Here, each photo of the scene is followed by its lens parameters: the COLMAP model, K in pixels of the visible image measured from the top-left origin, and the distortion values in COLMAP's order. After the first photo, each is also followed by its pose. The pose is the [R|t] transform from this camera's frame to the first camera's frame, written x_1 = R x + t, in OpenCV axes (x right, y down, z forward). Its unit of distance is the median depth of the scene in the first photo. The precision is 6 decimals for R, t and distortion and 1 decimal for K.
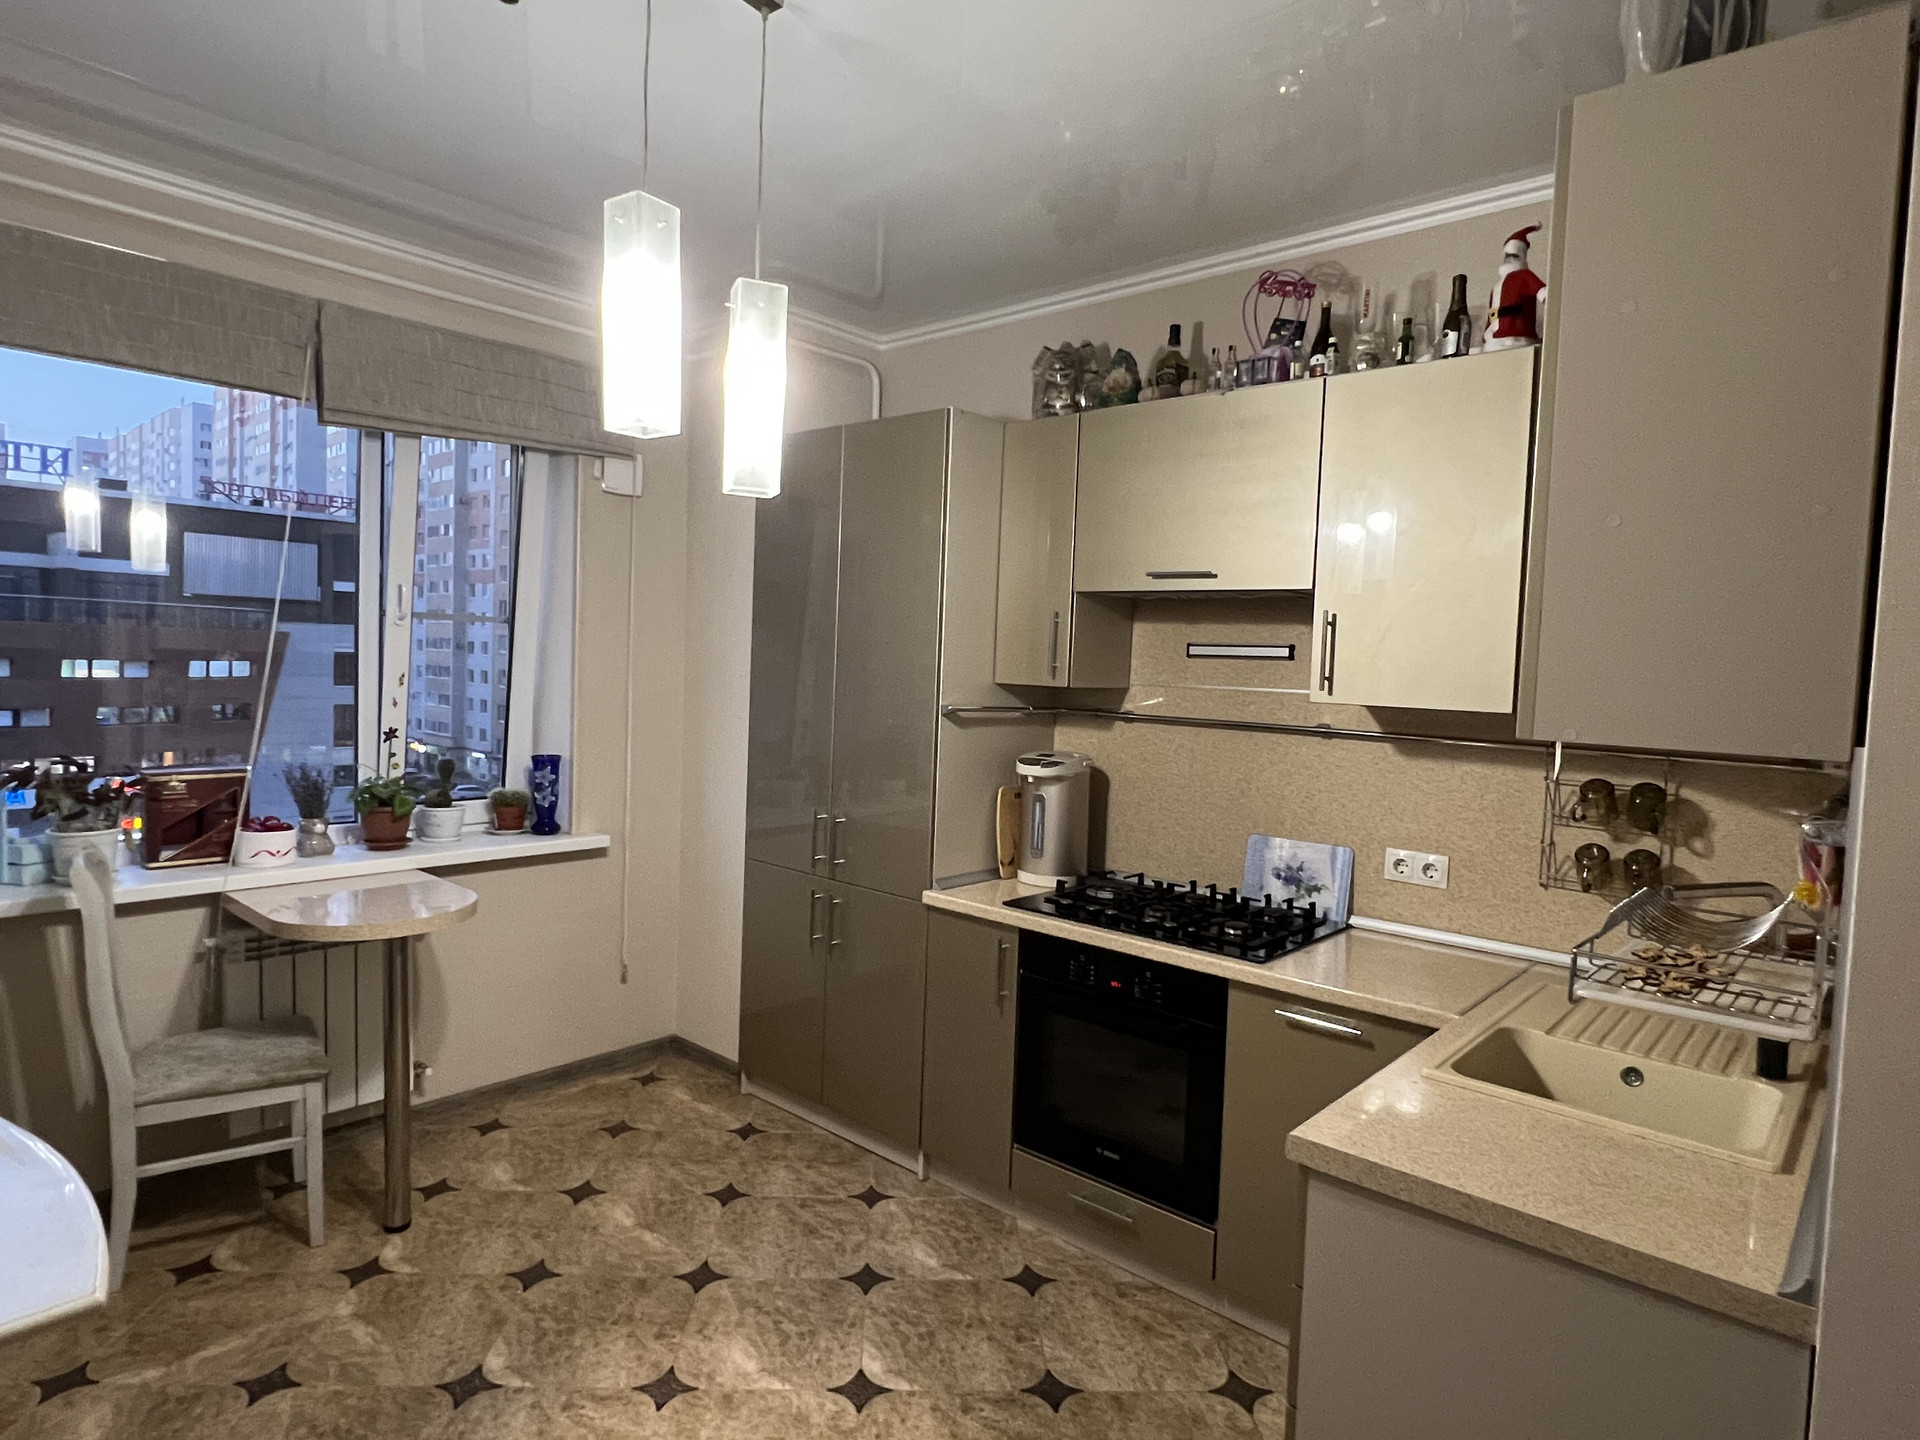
lens RADIAL K [[1087.7, 0, 944.9], [0, 1087.7, 714.4], [0, 0, 1]] dist [-0.004825, 0.000993]
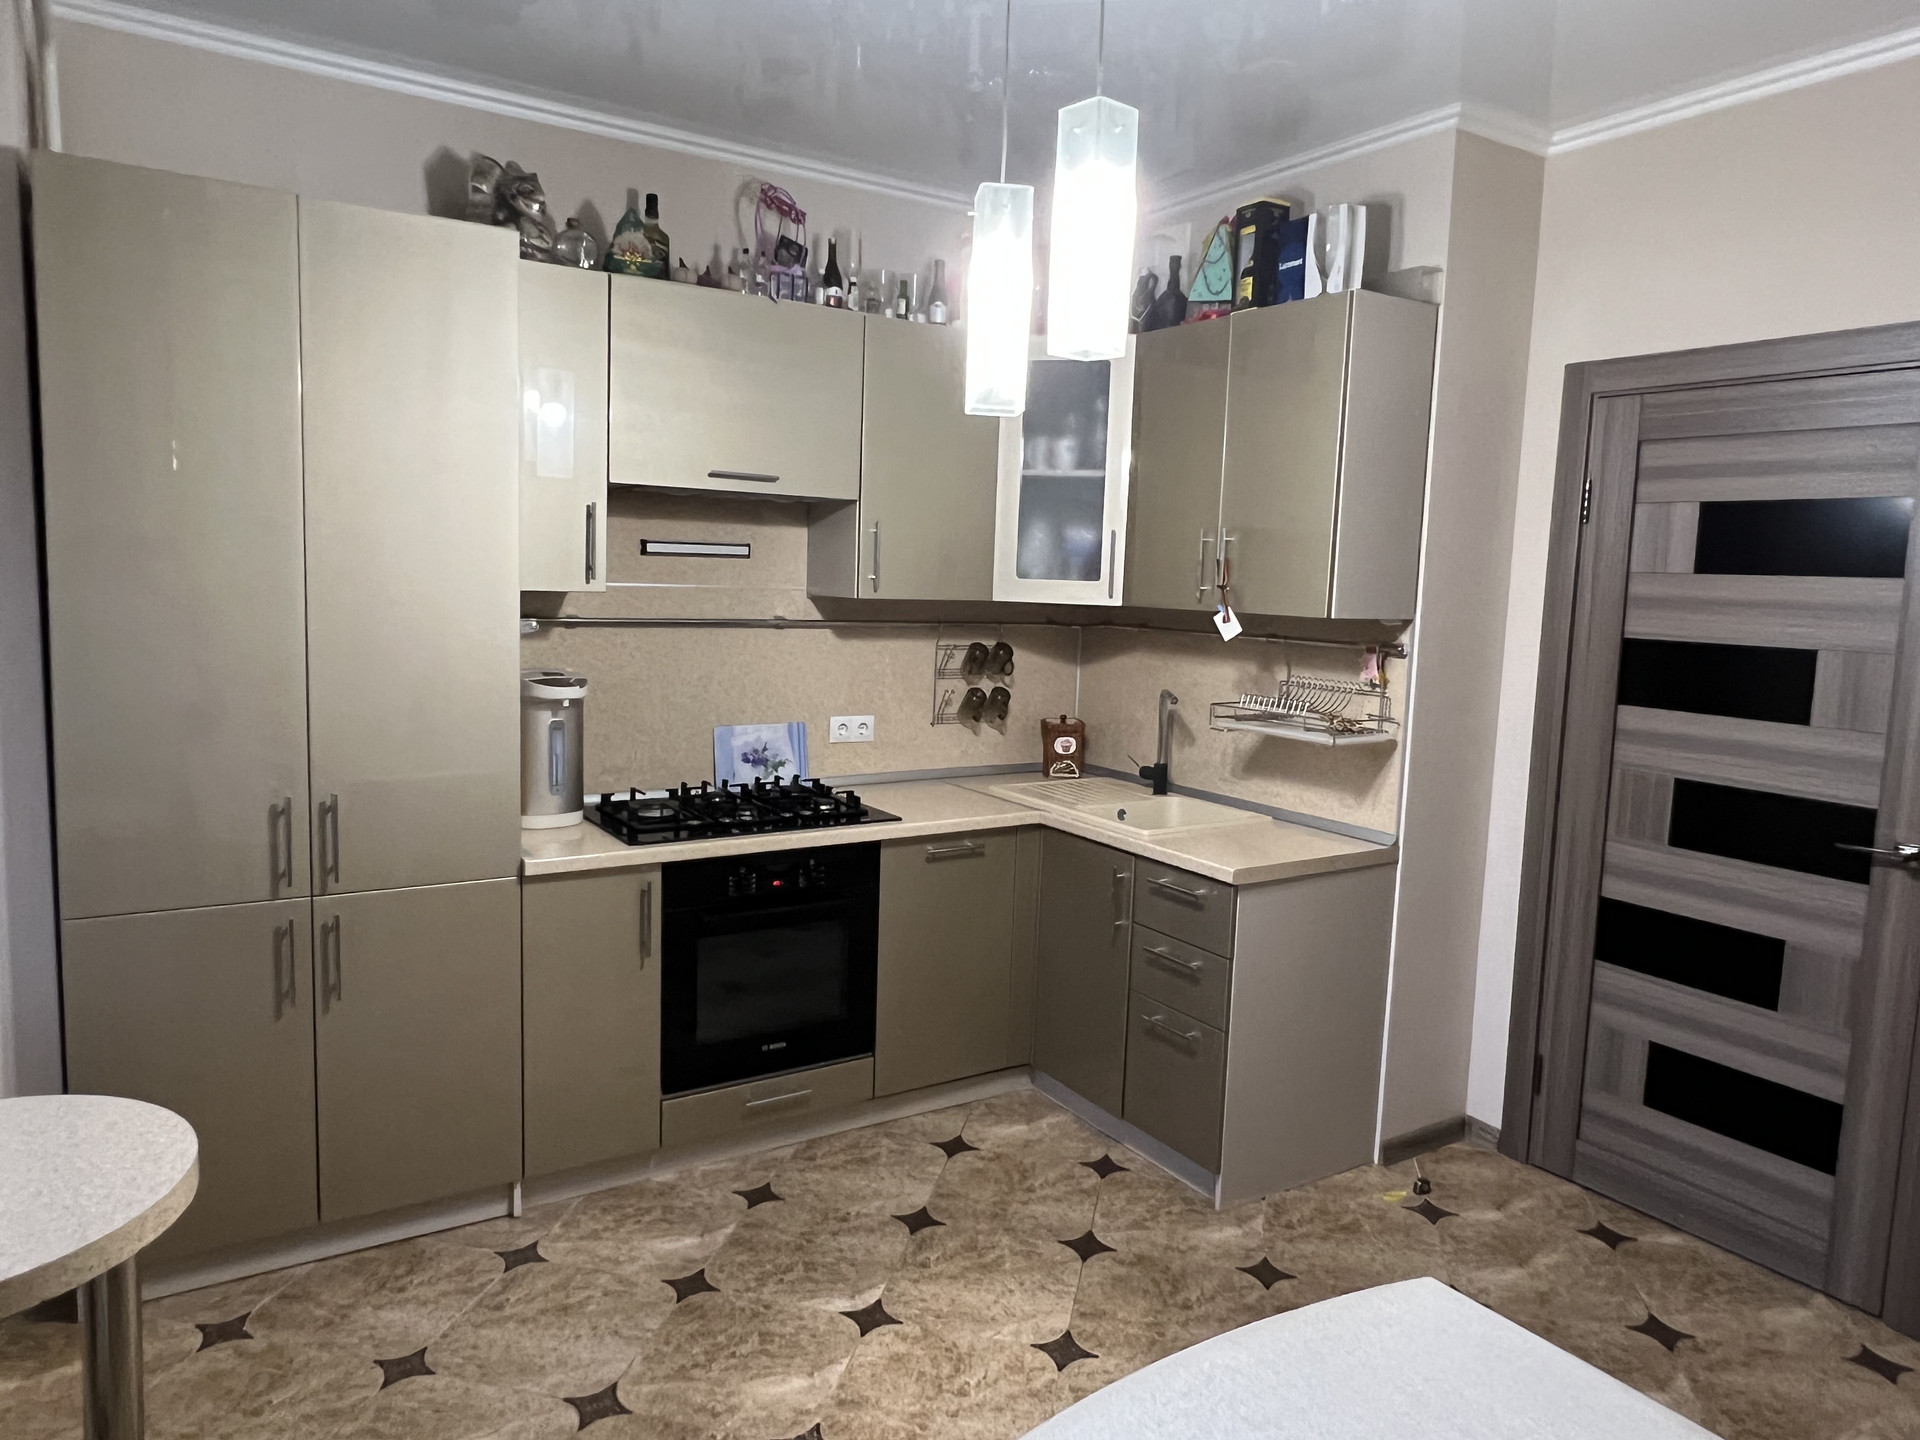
lens RADIAL K [[1256.5, 0, 952.3], [0, 1256.5, 706.2], [0, 0, 1]] dist [-0.003246, 0.000404]
pose [[0.264382, -0.136169, 0.954757, -0.849491], [0.026163, 0.990630, 0.134040, -0.067826], [-0.964063, -0.010458, 0.265468, 0.492771]]
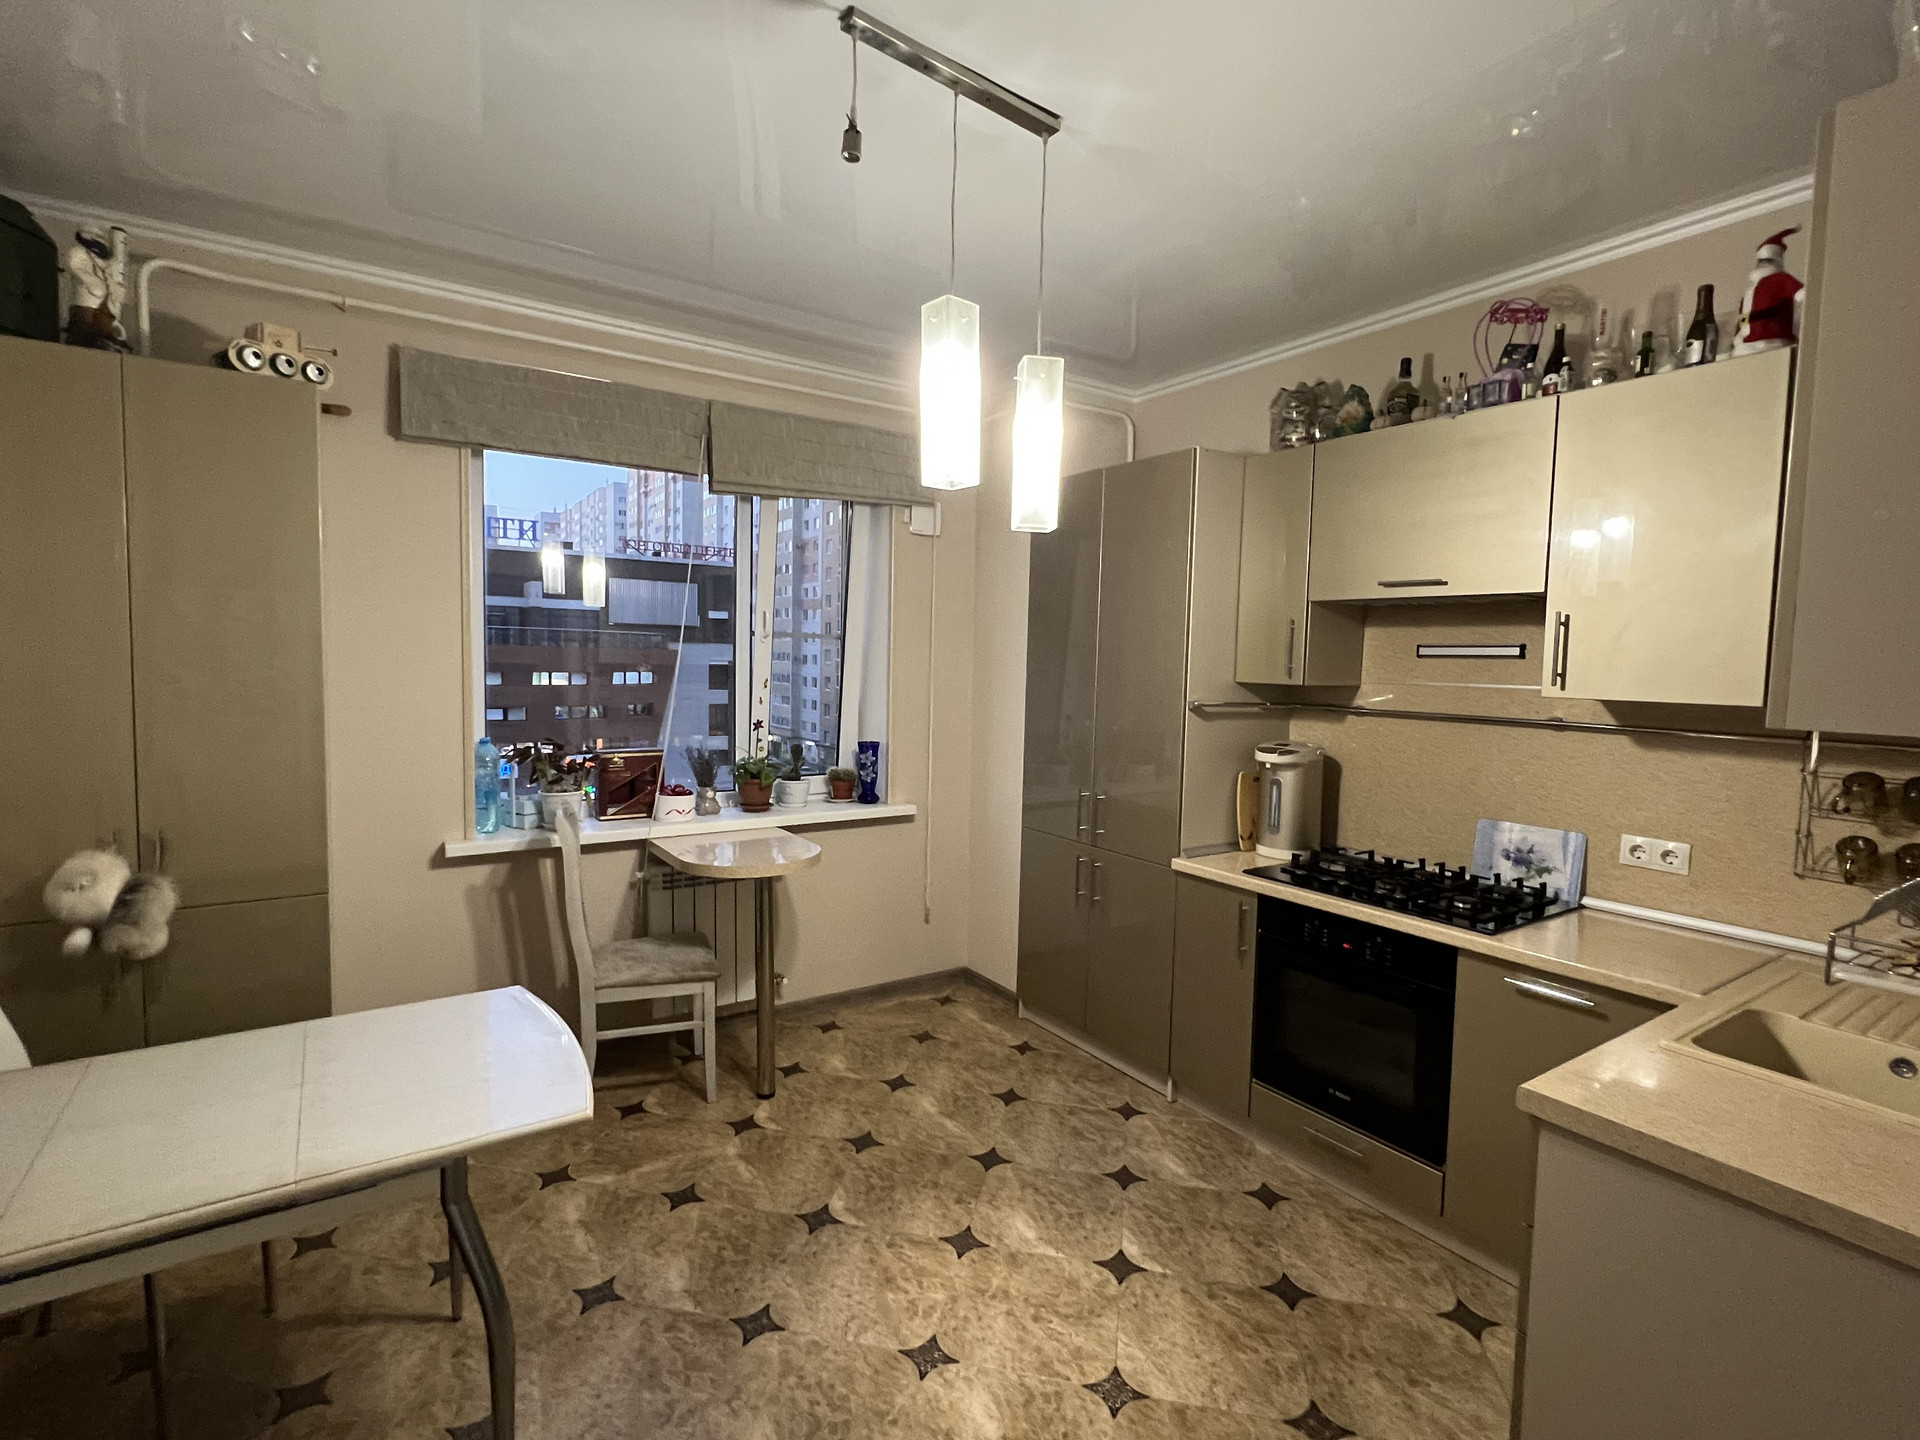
lens RADIAL K [[910.1, 0, 952.6], [0, 910.1, 717.9], [0, 0, 1]] dist [-0.006206, 0.001977]
pose [[0.969091, 0.001356, -0.246699, -0.008411], [0.000311, 0.999977, 0.006718, 0.002992], [0.246702, -0.006587, 0.969069, -0.018405]]
